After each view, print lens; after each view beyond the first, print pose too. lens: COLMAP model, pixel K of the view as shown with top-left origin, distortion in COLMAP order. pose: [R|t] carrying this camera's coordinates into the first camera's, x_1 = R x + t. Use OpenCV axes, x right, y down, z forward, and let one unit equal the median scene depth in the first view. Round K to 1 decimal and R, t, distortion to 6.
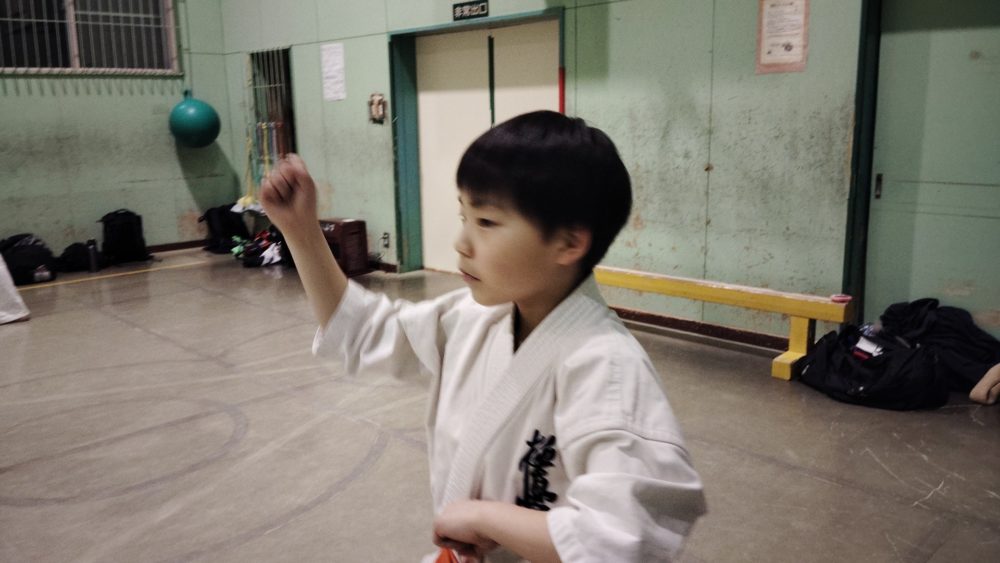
lens RADIAL K [[841.8, 0, 497.9], [0, 841.8, 250.1], [0, 0, 1]] dist [0.087406, -0.201889]
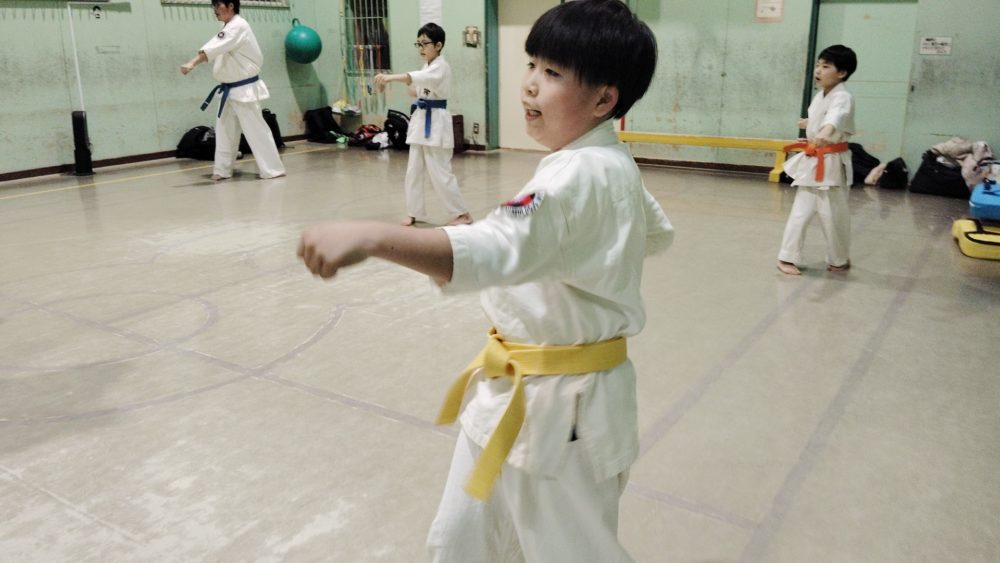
lens RADIAL K [[810.9, 0, 499.3], [0, 810.9, 275.9], [0, 0, 1]] dist [0.081295, -0.169362]
pose [[0.972276, -0.046788, 0.229106, -0.437262], [0.019315, 0.992499, 0.120720, 0.075146], [-0.233036, -0.112948, 0.965887, -0.427575]]
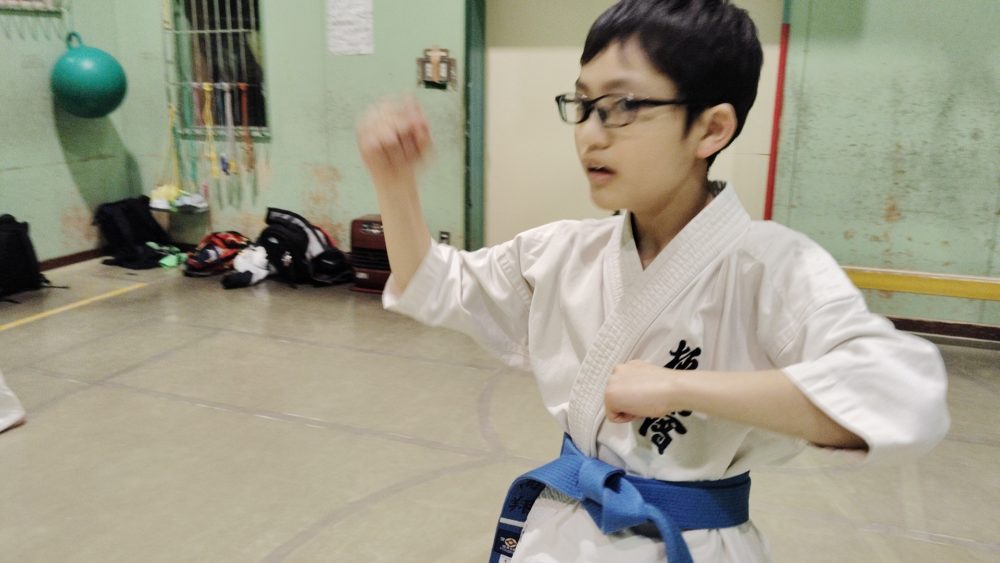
lens RADIAL K [[841.8, 0, 497.9], [0, 841.8, 250.1], [0, 0, 1]] dist [0.087406, -0.201889]
pose [[0.914431, -0.064702, 0.399537, -0.400348], [0.044702, 0.997246, 0.059185, -0.047457], [-0.402266, -0.036260, 0.914804, 0.279055]]
